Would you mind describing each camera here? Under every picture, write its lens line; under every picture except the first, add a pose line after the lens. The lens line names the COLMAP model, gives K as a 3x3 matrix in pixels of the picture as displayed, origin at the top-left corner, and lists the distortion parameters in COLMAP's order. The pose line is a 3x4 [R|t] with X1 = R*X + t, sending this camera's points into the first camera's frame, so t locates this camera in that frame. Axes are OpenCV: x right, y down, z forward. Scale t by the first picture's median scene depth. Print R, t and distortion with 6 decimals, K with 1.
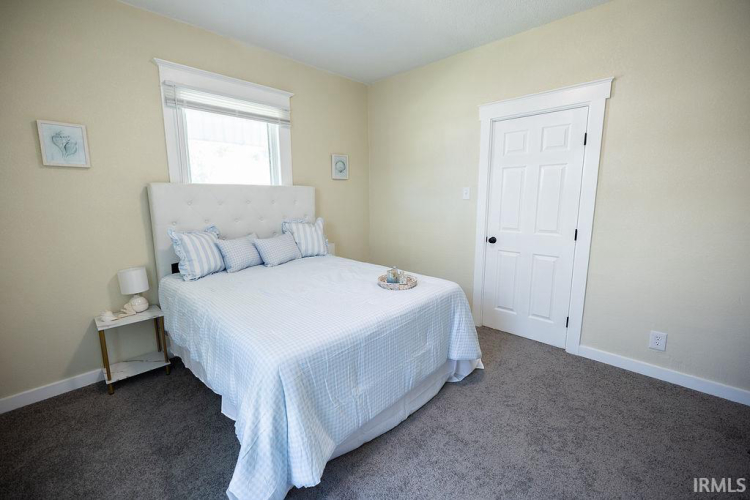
lens RADIAL K [[323.5, 0, 372.8], [0, 323.5, 250.3], [0, 0, 1]] dist [0.001364, -0.000319]
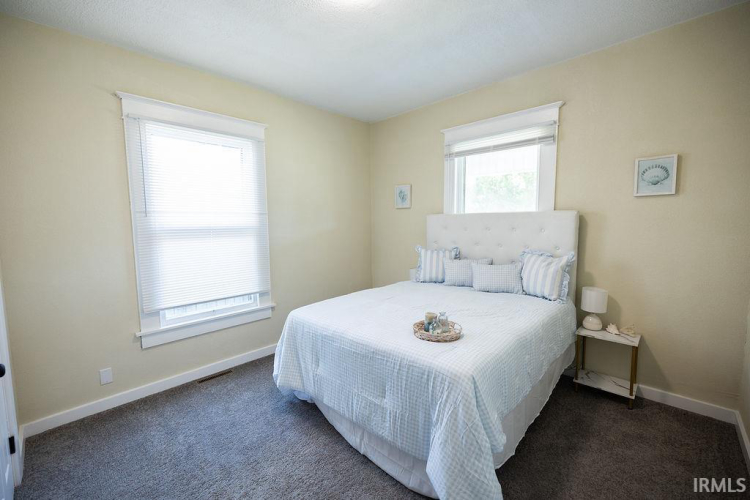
lens RADIAL K [[317.5, 0, 373.3], [0, 317.5, 252.7], [0, 0, 1]] dist [-0.010292, -0.000083]
pose [[-0.017676, 0.098899, -0.994940, 0.755180], [-0.157266, 0.982434, 0.100450, -0.132261], [0.987398, 0.158246, -0.001812, 0.722101]]
